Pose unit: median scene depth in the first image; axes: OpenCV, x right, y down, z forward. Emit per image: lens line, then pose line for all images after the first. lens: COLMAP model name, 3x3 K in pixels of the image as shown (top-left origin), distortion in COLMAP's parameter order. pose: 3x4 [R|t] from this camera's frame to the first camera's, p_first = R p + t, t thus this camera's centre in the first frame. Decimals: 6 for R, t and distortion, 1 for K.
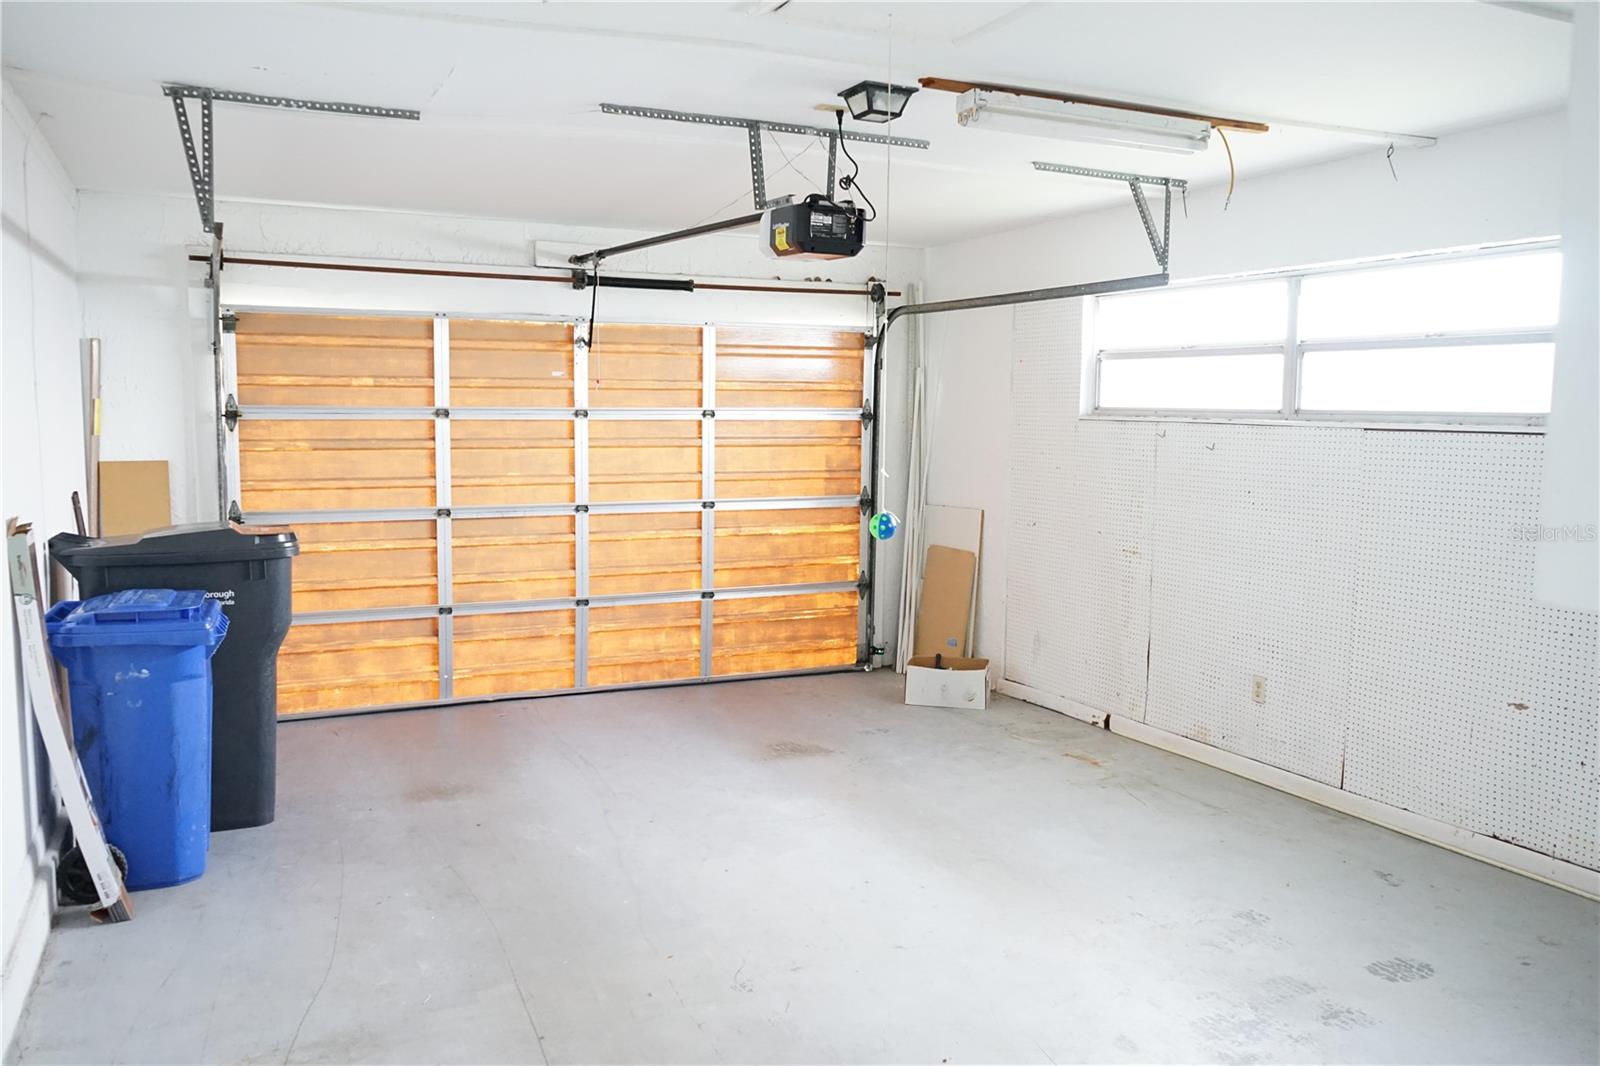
lens RADIAL K [[1257.8, 0, 800.0], [0, 1257.8, 533.0], [0, 0, 1]] dist [-0.035565, 0.048970]
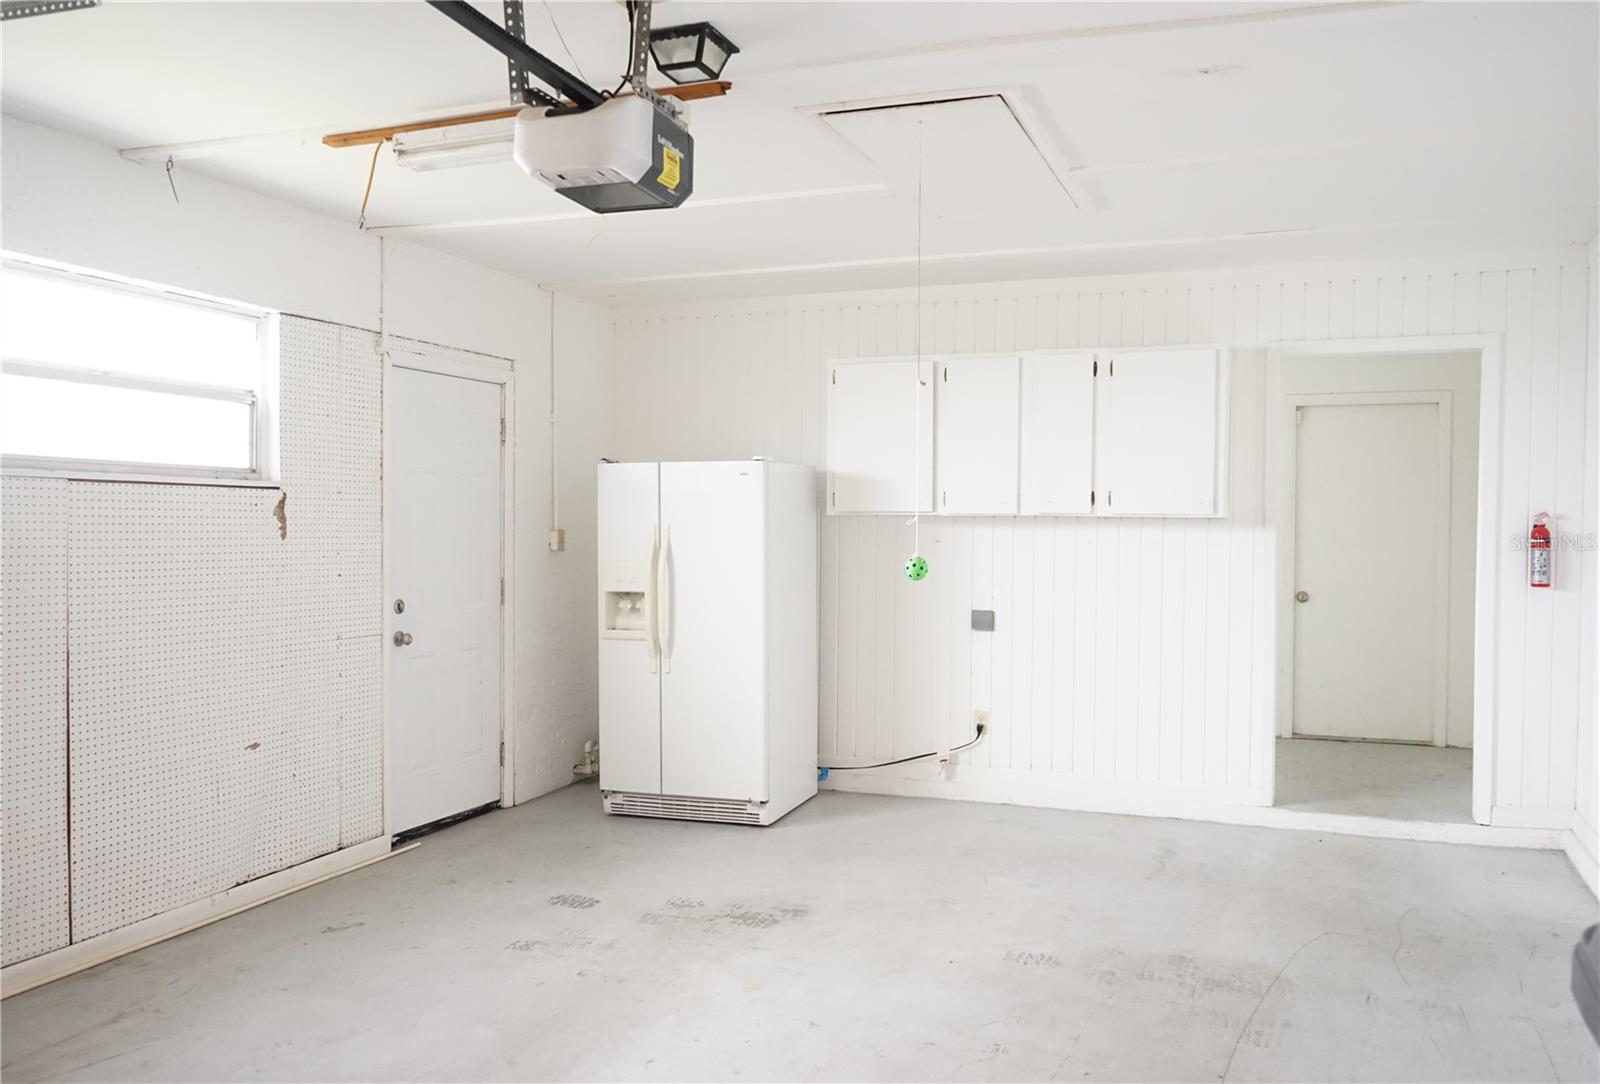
lens RADIAL K [[1314.0, 0, 798.7], [0, 1314.0, 562.6], [0, 0, 1]] dist [-0.001733, -0.000101]
pose [[-0.688219, -0.039424, 0.724431, -0.504109], [0.053982, 0.992972, 0.105321, -0.100608], [-0.723492, 0.111590, -0.681254, 1.330515]]
